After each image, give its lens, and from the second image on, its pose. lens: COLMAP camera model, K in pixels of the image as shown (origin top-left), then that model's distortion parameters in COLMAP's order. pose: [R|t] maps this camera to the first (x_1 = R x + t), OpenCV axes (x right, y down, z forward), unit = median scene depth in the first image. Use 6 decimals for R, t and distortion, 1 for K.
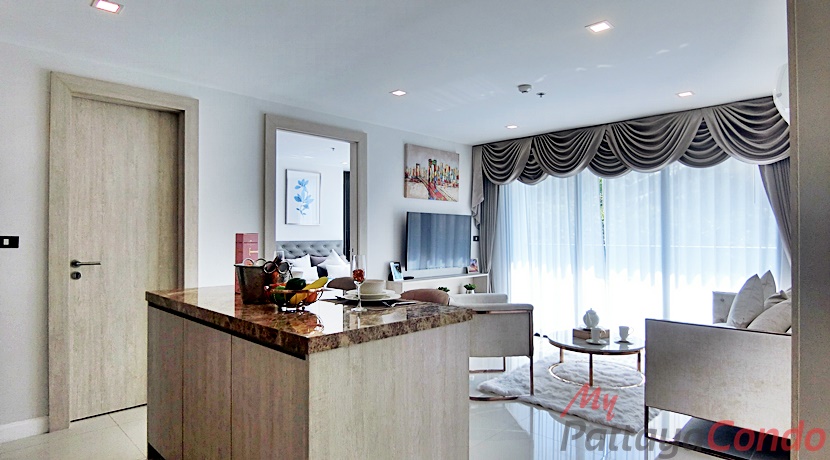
lens RADIAL K [[456.6, 0, 415.0], [0, 456.6, 230.0], [0, 0, 1]] dist [-0.018644, -0.000273]
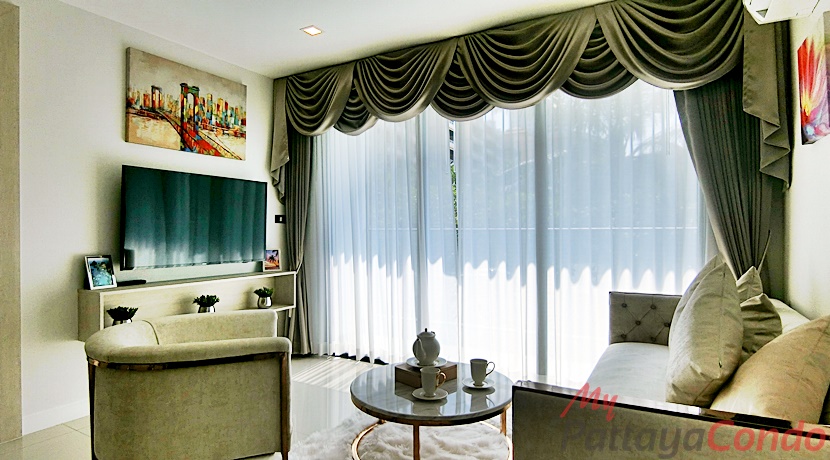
lens RADIAL K [[456.6, 0, 415.0], [0, 456.6, 230.0], [0, 0, 1]] dist [-0.018644, -0.000273]
pose [[0.965679, -0.002918, 0.259723, 0.179447], [0.000113, 0.999942, 0.010811, 0.032713], [-0.259739, -0.010411, 0.965623, 0.360434]]
